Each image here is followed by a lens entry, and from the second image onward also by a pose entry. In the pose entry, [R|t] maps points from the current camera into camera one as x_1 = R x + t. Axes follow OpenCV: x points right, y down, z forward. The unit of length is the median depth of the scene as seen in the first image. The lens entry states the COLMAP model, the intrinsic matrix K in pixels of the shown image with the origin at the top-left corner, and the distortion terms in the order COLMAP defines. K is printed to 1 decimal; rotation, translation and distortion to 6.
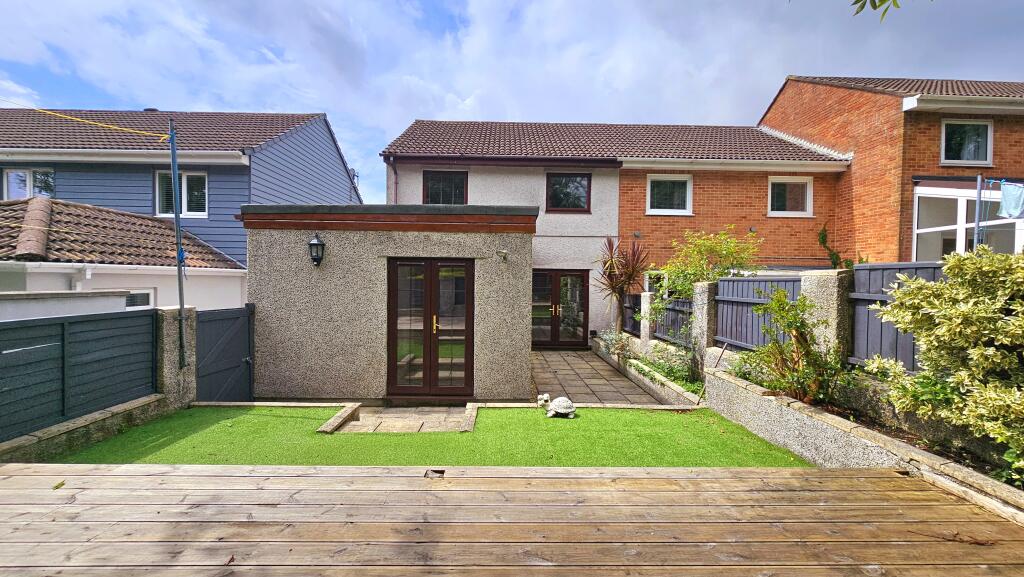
lens RADIAL K [[413.5, 0, 511.4], [0, 413.5, 287.7], [0, 0, 1]] dist [-0.003996, -0.000821]
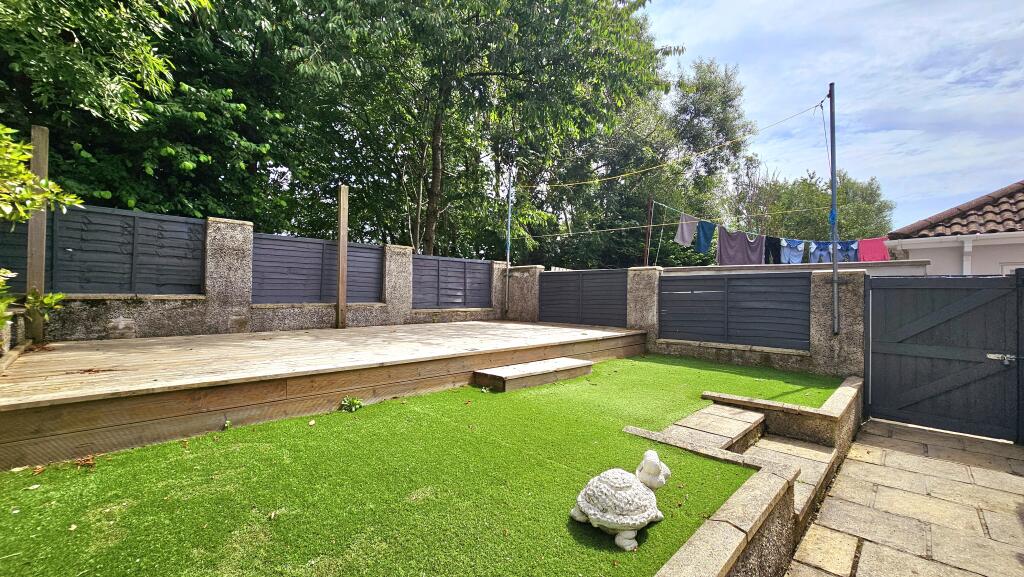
lens RADIAL K [[413.5, 0, 511.4], [0, 413.5, 290.4], [0, 0, 1]] dist [-0.003996, -0.000821]
pose [[-0.718492, -0.023549, -0.695136, 0.485760], [-0.029583, 0.999557, -0.003284, 0.137996], [0.694905, 0.018205, -0.718871, 1.355125]]
